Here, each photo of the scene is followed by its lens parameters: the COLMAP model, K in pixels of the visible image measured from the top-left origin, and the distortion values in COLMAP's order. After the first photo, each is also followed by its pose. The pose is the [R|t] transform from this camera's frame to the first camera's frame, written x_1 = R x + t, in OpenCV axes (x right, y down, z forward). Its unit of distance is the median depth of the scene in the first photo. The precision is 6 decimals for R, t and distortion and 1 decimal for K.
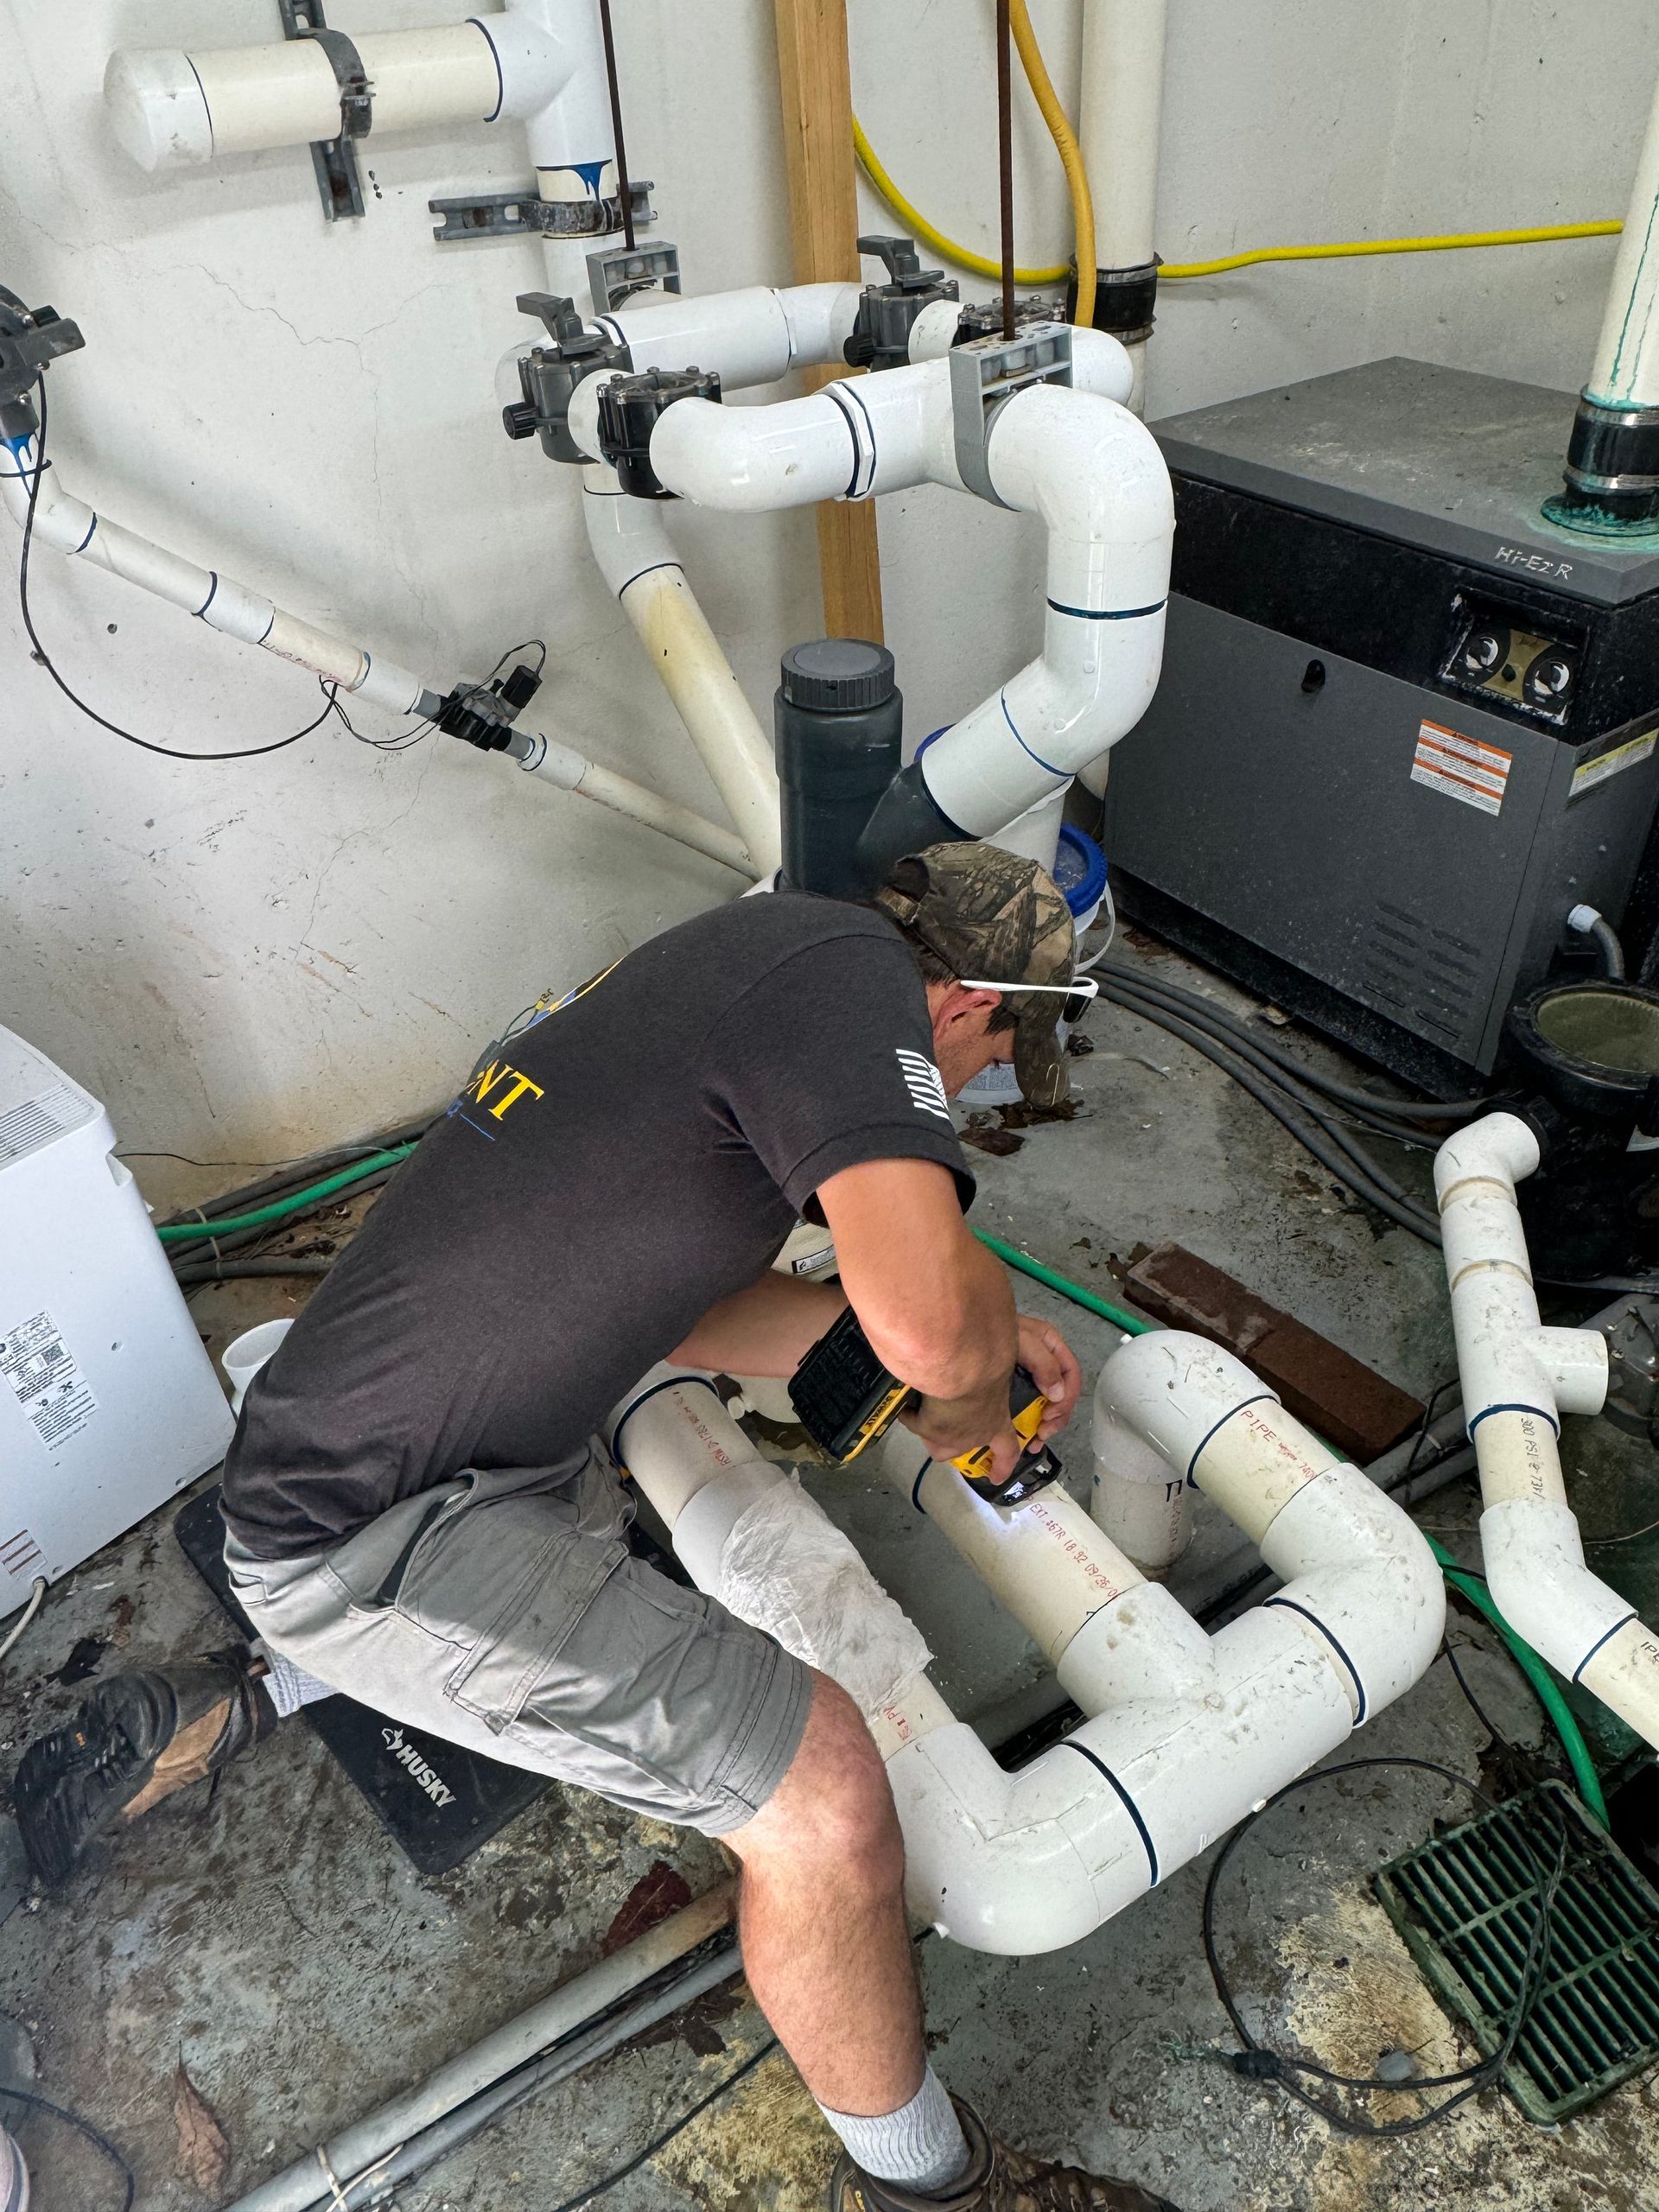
lens RADIAL K [[1557.2, 0, 828.2], [0, 1557.2, 1069.7], [0, 0, 1]] dist [-0.001722, 0.003816]
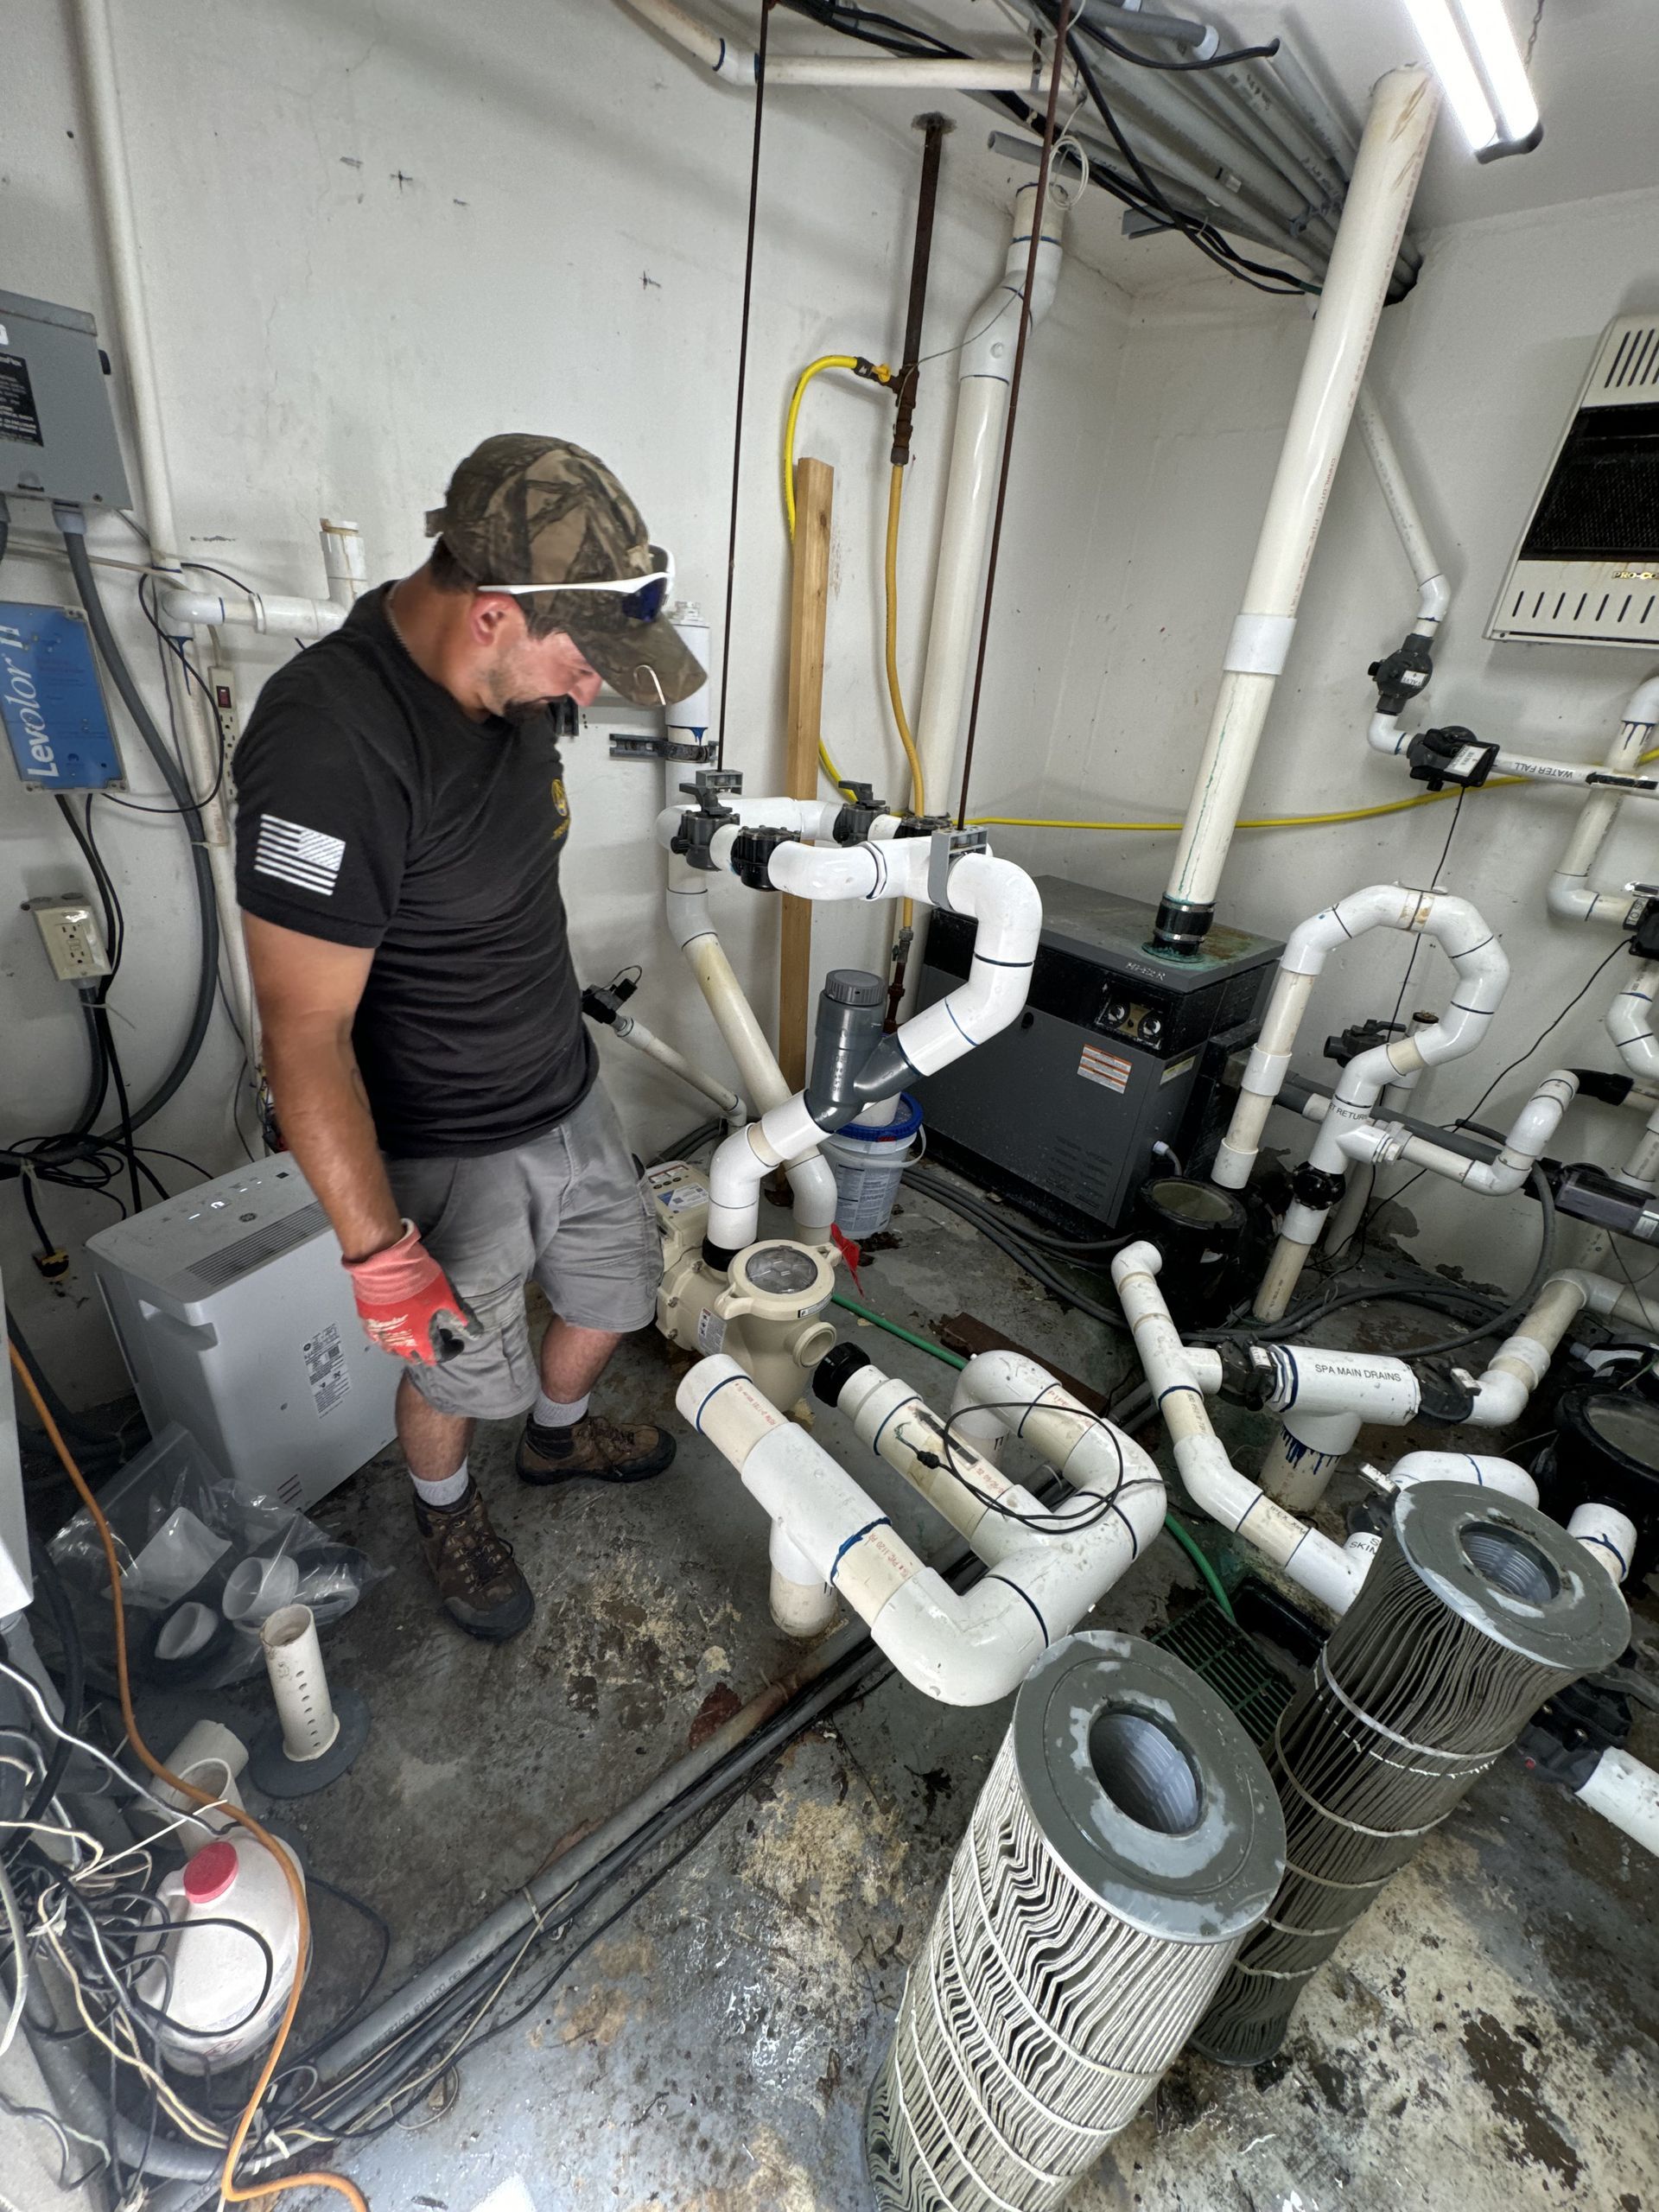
lens RADIAL K [[880.4, 0, 838.5], [0, 880.4, 1099.2], [0, 0, 1]] dist [0.002670, 0.000324]
pose [[0.978897, 0.058259, 0.195874, -0.155828], [-0.024279, 0.984868, -0.171595, 0.048982], [-0.202907, 0.163218, 0.965499, -0.011376]]
